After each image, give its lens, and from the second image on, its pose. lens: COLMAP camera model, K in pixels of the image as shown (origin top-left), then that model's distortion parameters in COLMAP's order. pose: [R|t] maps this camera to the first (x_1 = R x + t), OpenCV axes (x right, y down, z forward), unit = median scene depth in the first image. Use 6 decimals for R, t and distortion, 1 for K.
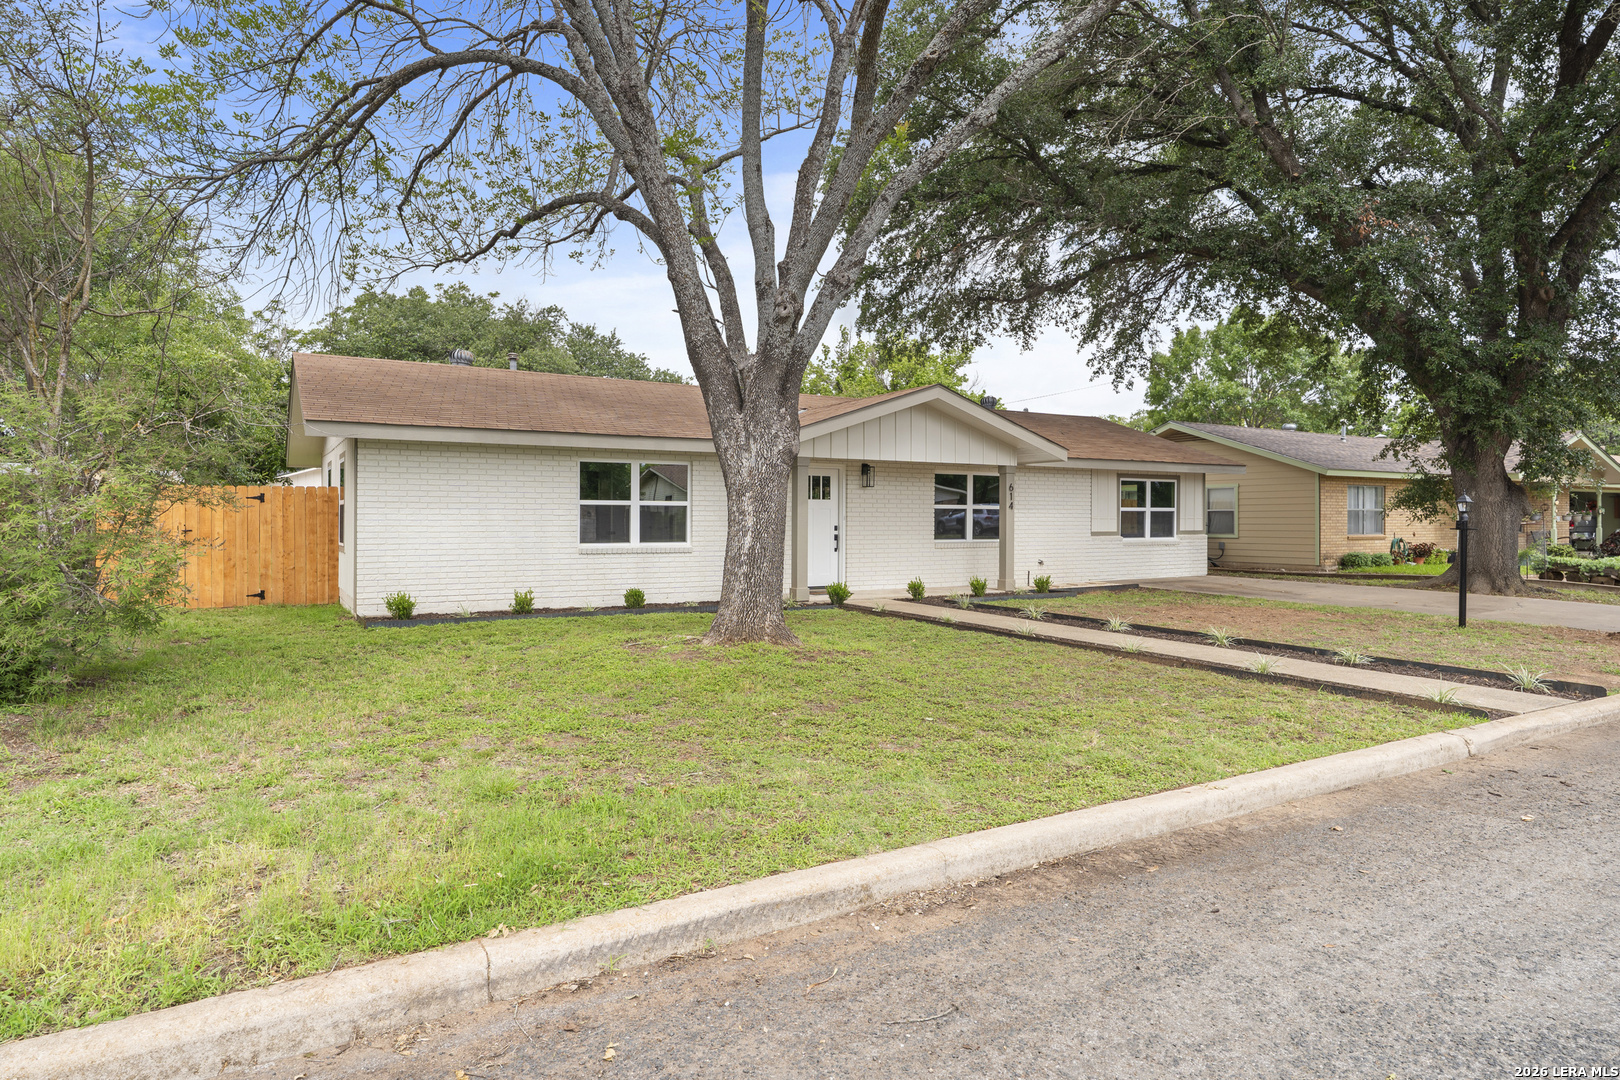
lens RADIAL K [[934.3, 0, 802.0], [0, 934.3, 533.3], [0, 0, 1]] dist [-0.005494, -0.000184]
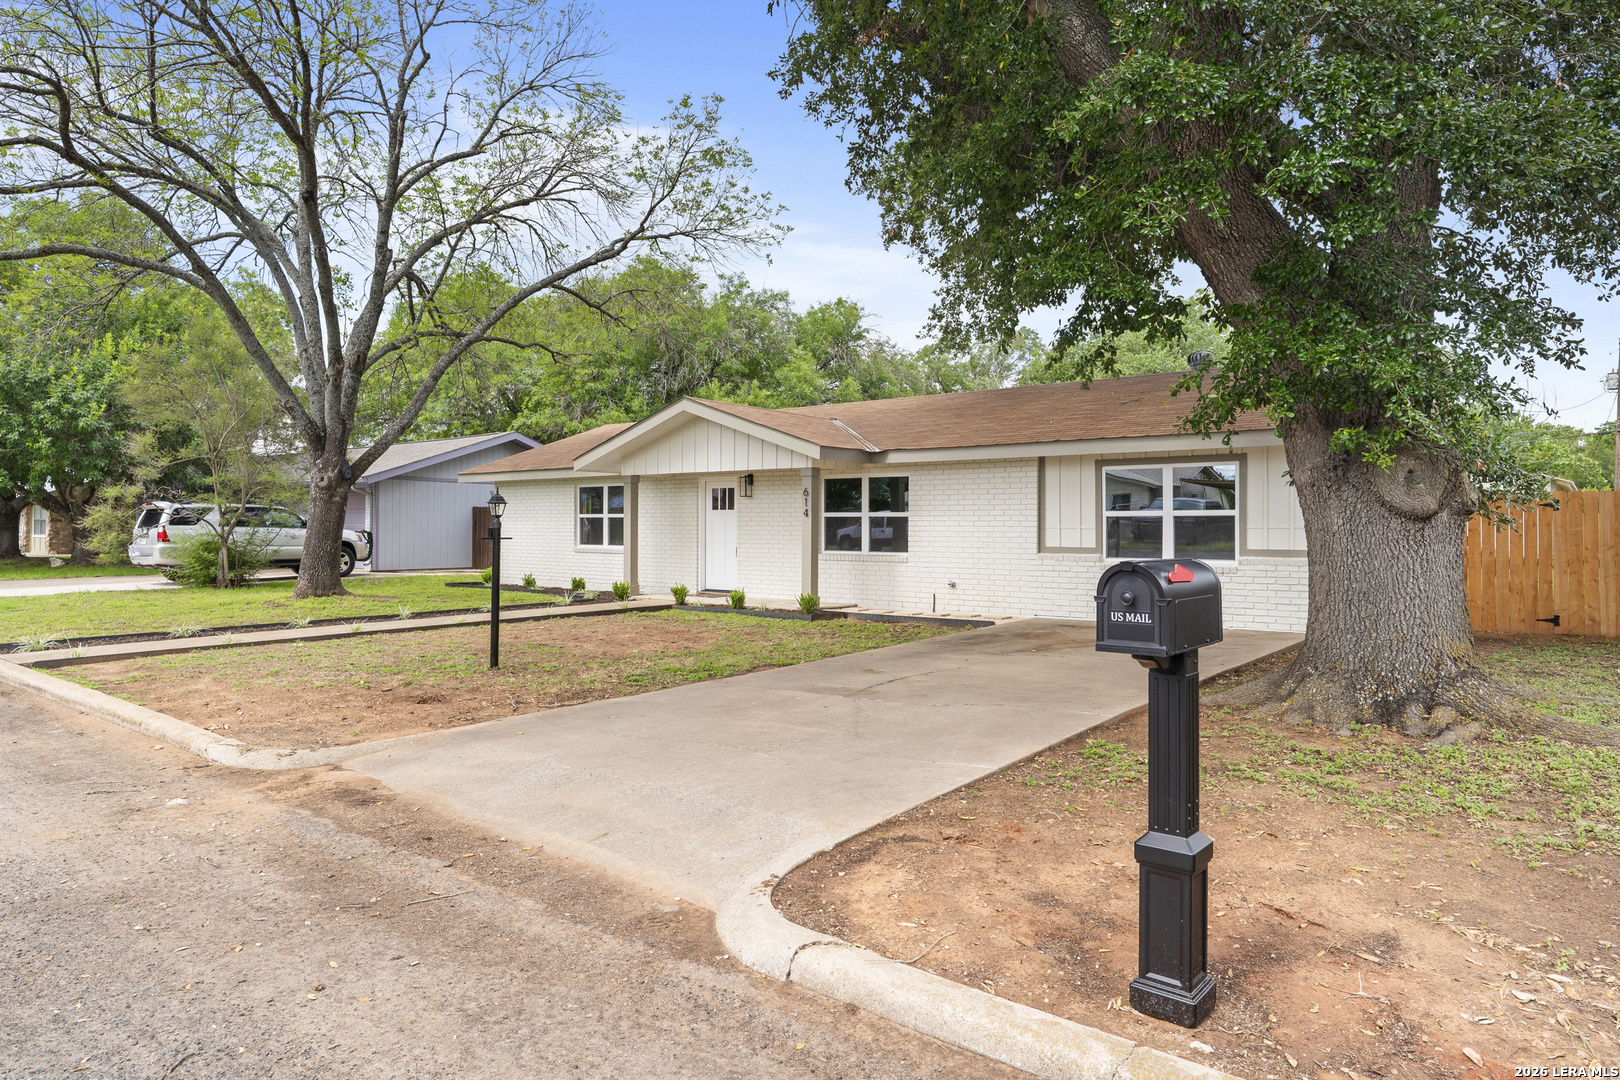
lens RADIAL K [[934.3, 0, 796.6], [0, 934.3, 535.2], [0, 0, 1]] dist [-0.005494, -0.000184]
pose [[0.376324, 0.005865, -0.926470, 1.047070], [-0.019017, 0.999818, -0.001395, -0.006896], [0.926293, 0.018144, 0.376367, 0.663975]]
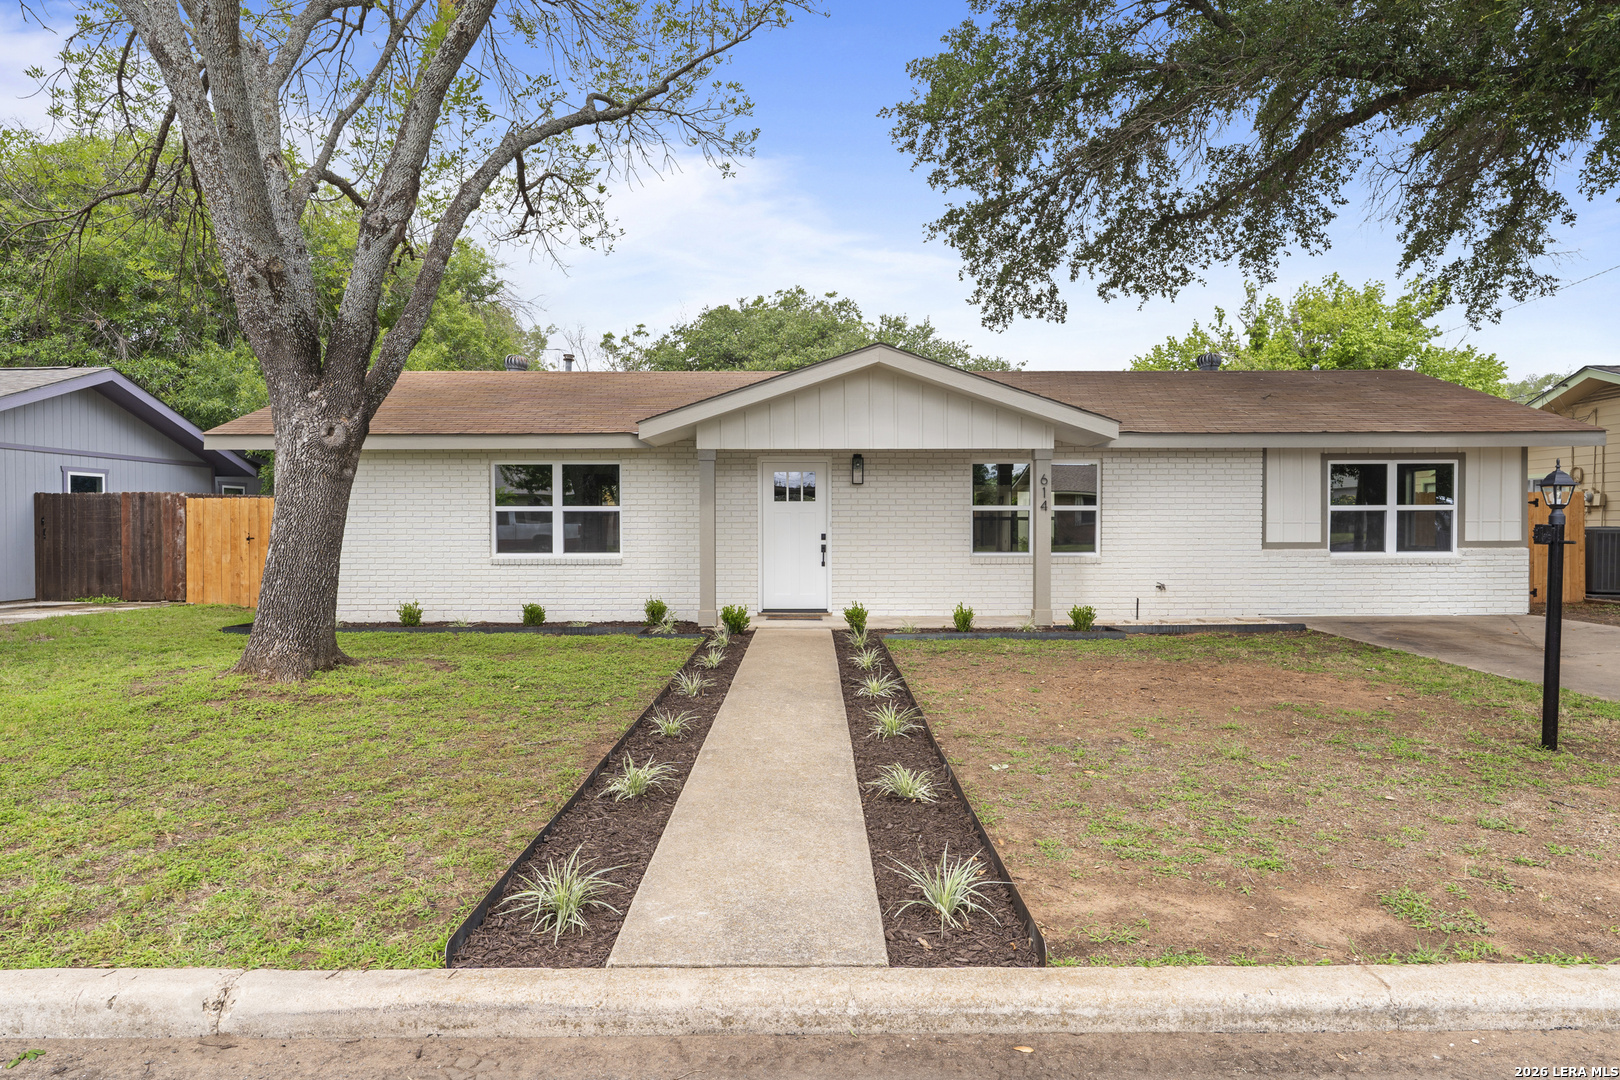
lens RADIAL K [[989.2, 0, 806.7], [0, 989.2, 542.1], [0, 0, 1]] dist [0.007627, 0.001351]
pose [[0.868400, 0.003738, -0.495850, 0.443023], [-0.003266, 0.999993, 0.001819, -0.002415], [0.495853, 0.000040, 0.868407, 0.262146]]
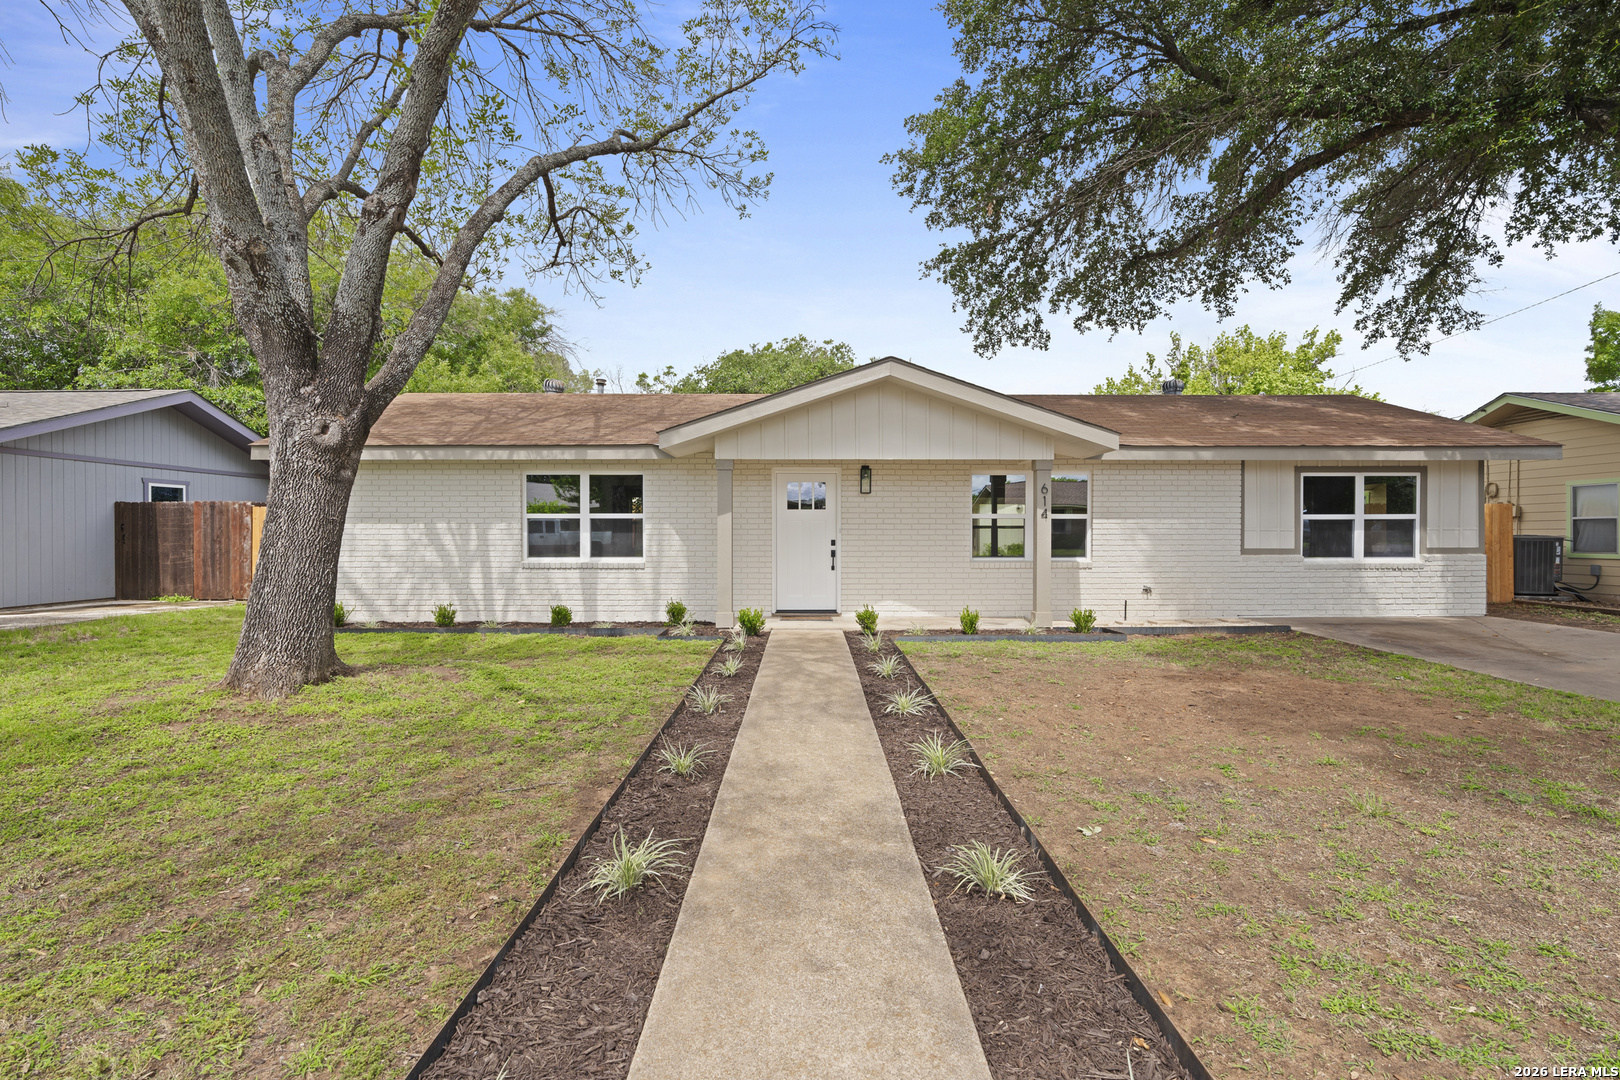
lens RADIAL K [[789.3, 0, 812.5], [0, 789.3, 542.0], [0, 0, 1]] dist [0.002513, 0.000556]
pose [[0.873564, 0.001872, -0.486706, 0.371912], [-0.004914, 0.999976, -0.004975, -0.002403], [0.486684, 0.006738, 0.873552, 0.361737]]
